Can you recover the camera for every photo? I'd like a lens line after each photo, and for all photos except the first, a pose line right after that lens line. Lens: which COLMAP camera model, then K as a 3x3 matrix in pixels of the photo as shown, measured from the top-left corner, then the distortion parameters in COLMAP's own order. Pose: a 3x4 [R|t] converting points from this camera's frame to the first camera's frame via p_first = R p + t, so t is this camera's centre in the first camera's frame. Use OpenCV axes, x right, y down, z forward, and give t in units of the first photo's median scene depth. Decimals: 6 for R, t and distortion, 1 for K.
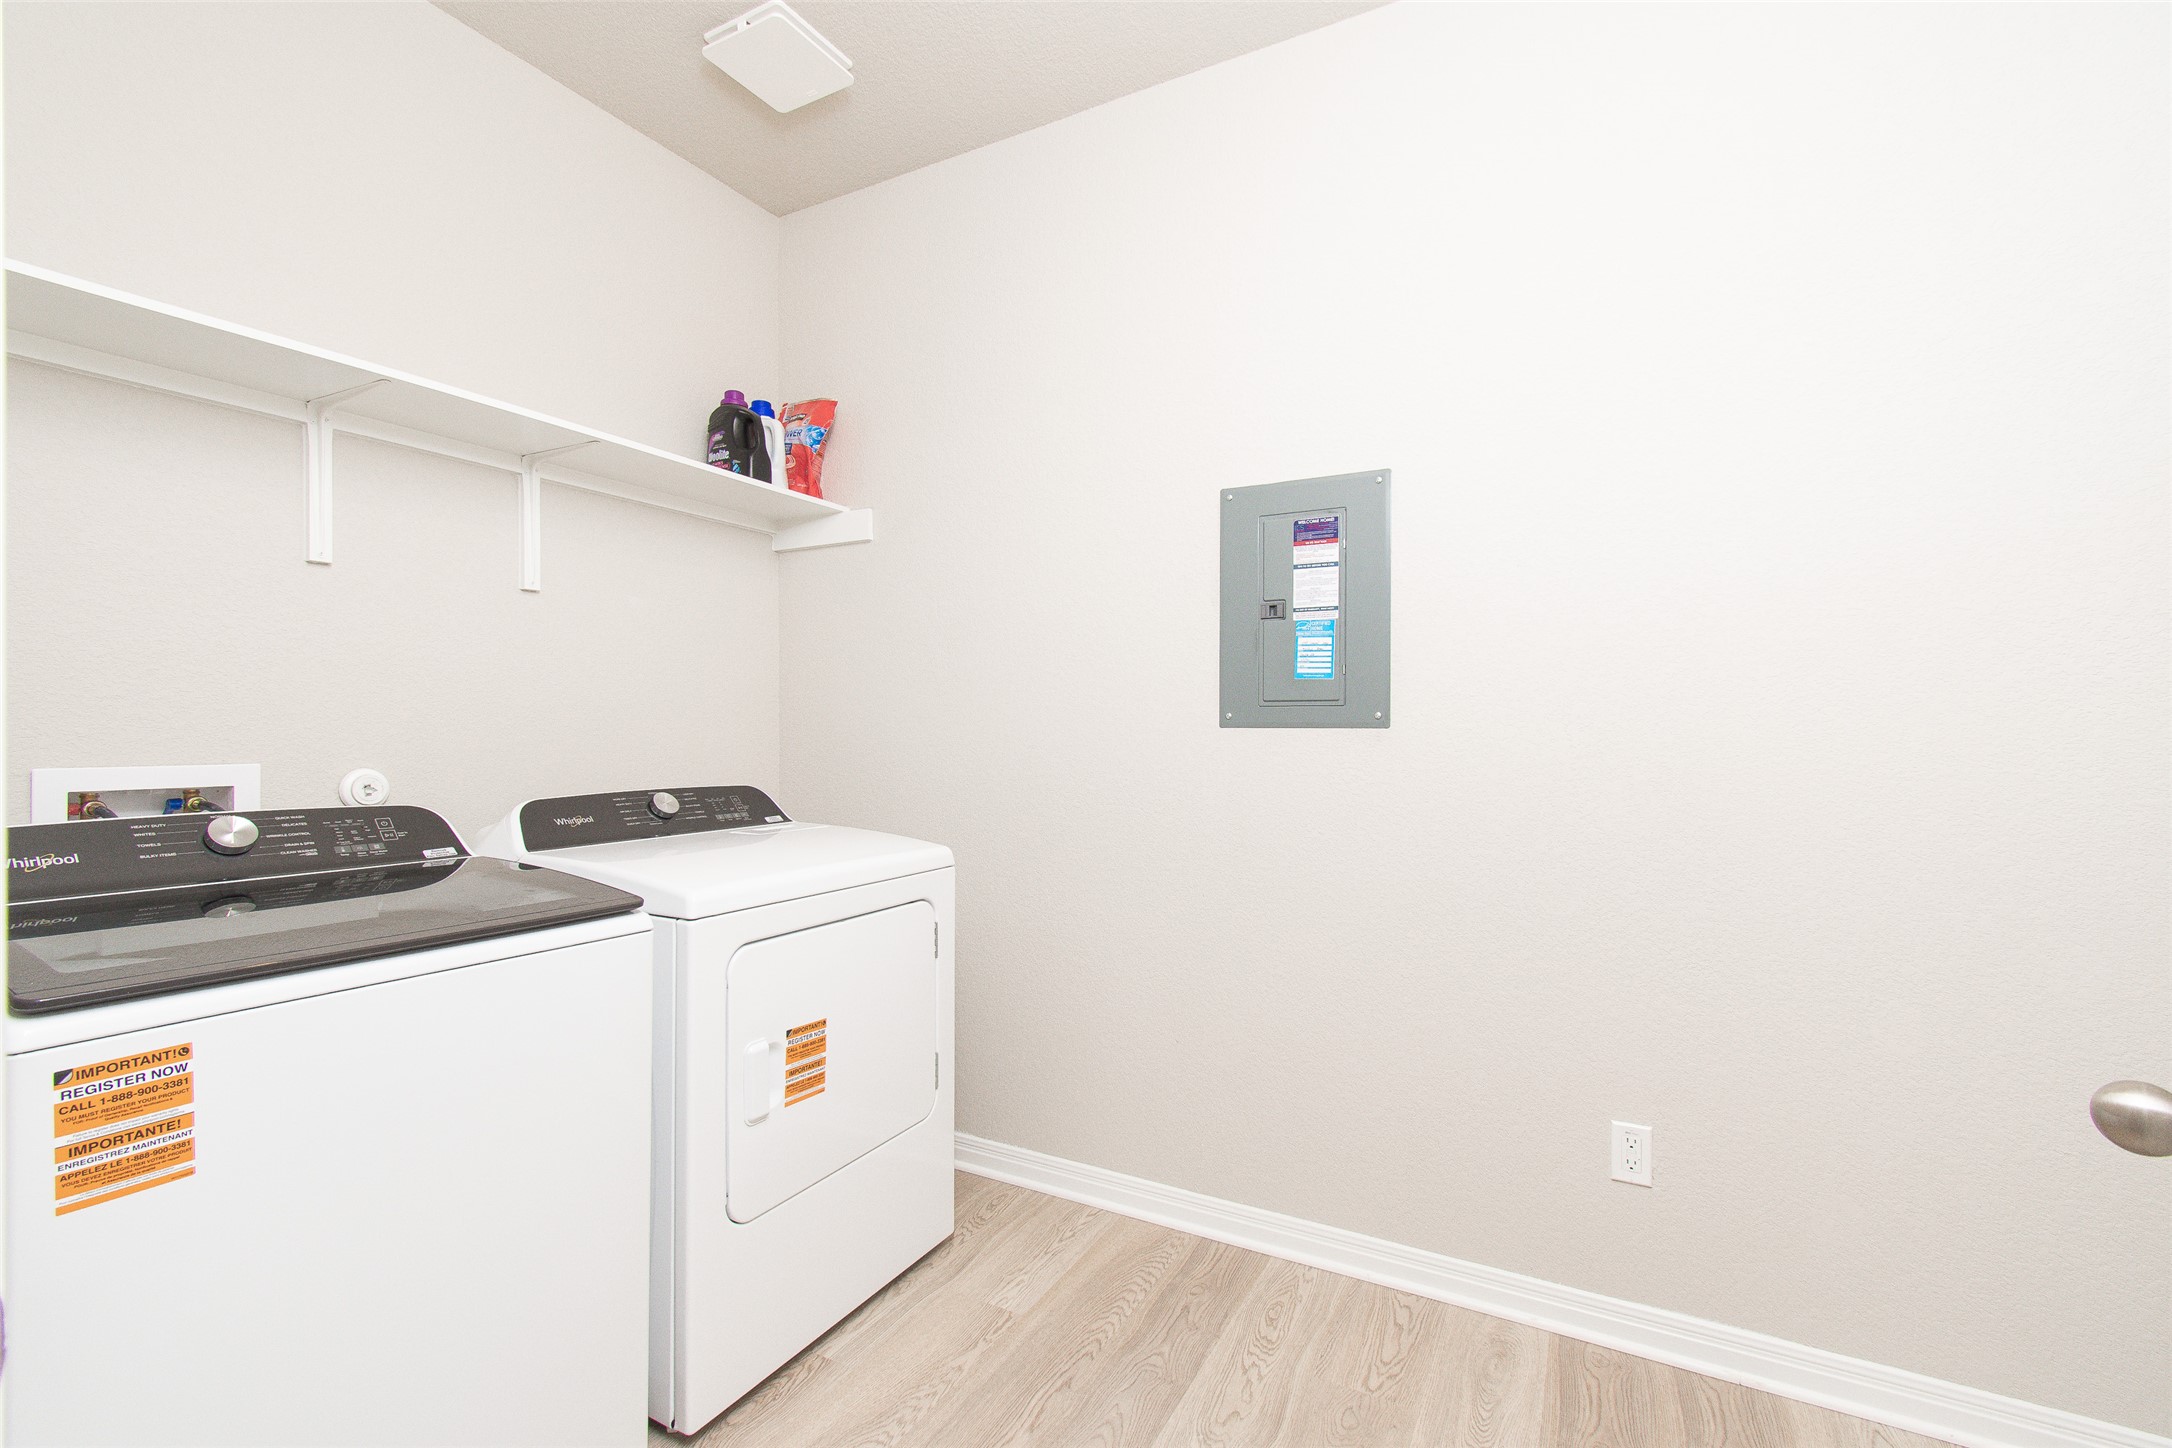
lens RADIAL K [[971.9, 0, 1087.1], [0, 971.9, 723.5], [0, 0, 1]] dist [0.019429, 0.000346]
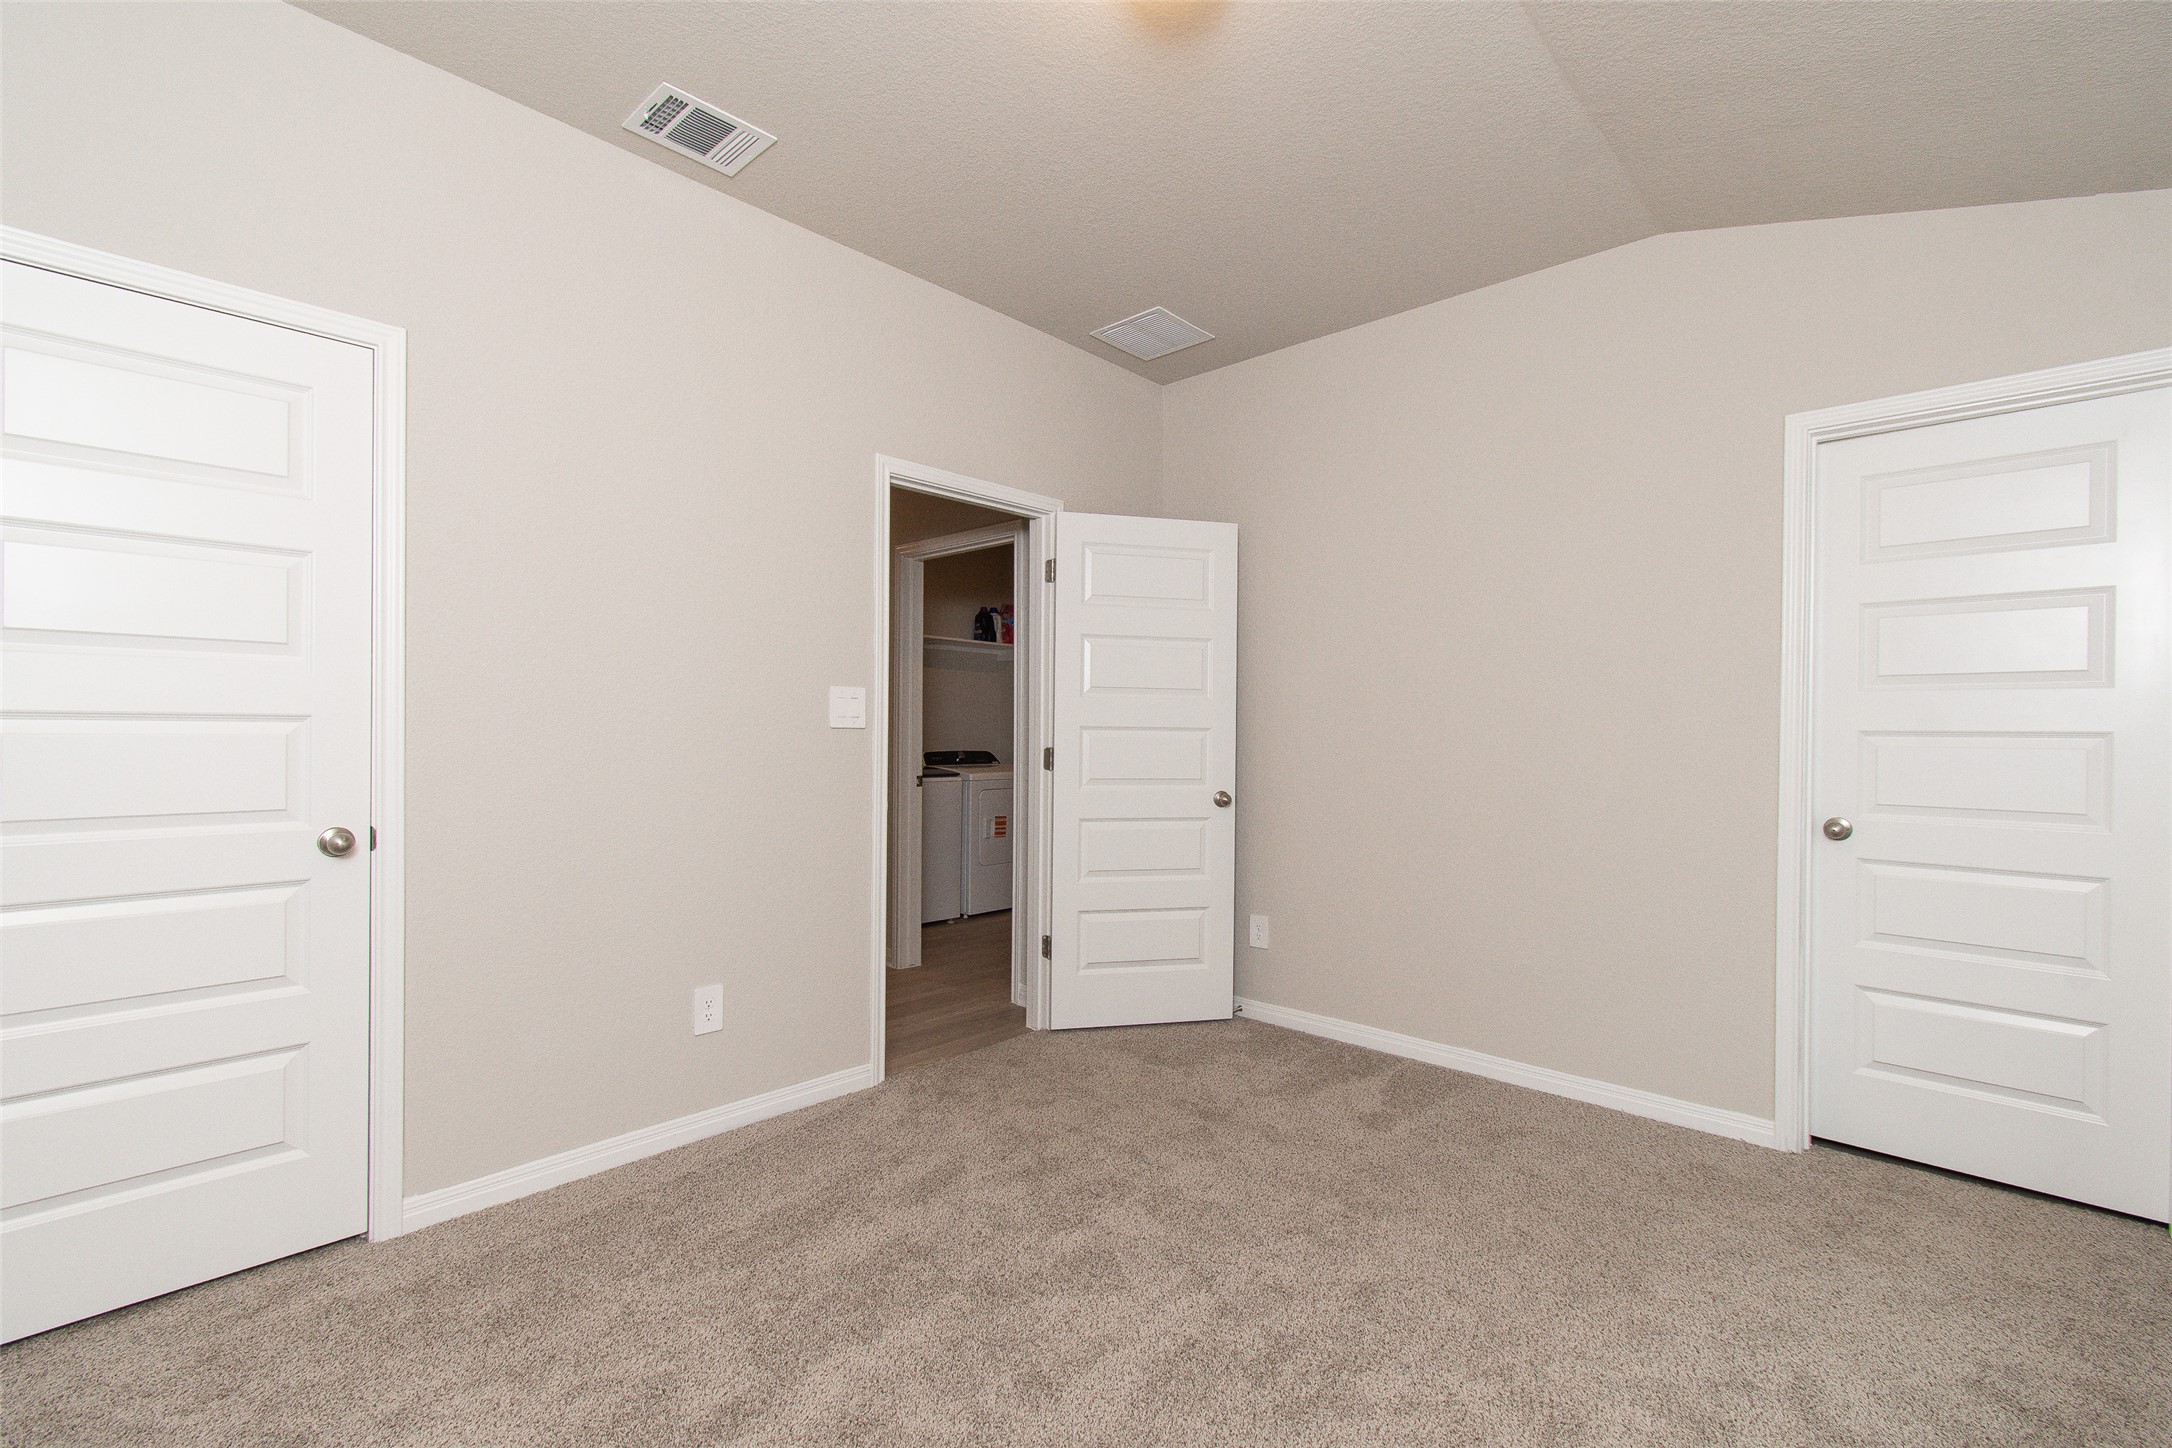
lens RADIAL K [[971.9, 0, 1073.0], [0, 971.9, 716.1], [0, 0, 1]] dist [0.019429, 0.000346]
pose [[0.969517, 0.010767, -0.244787, 0.554896], [-0.012467, 0.999908, -0.005397, -0.025203], [0.244706, 0.008285, 0.969562, -1.588681]]
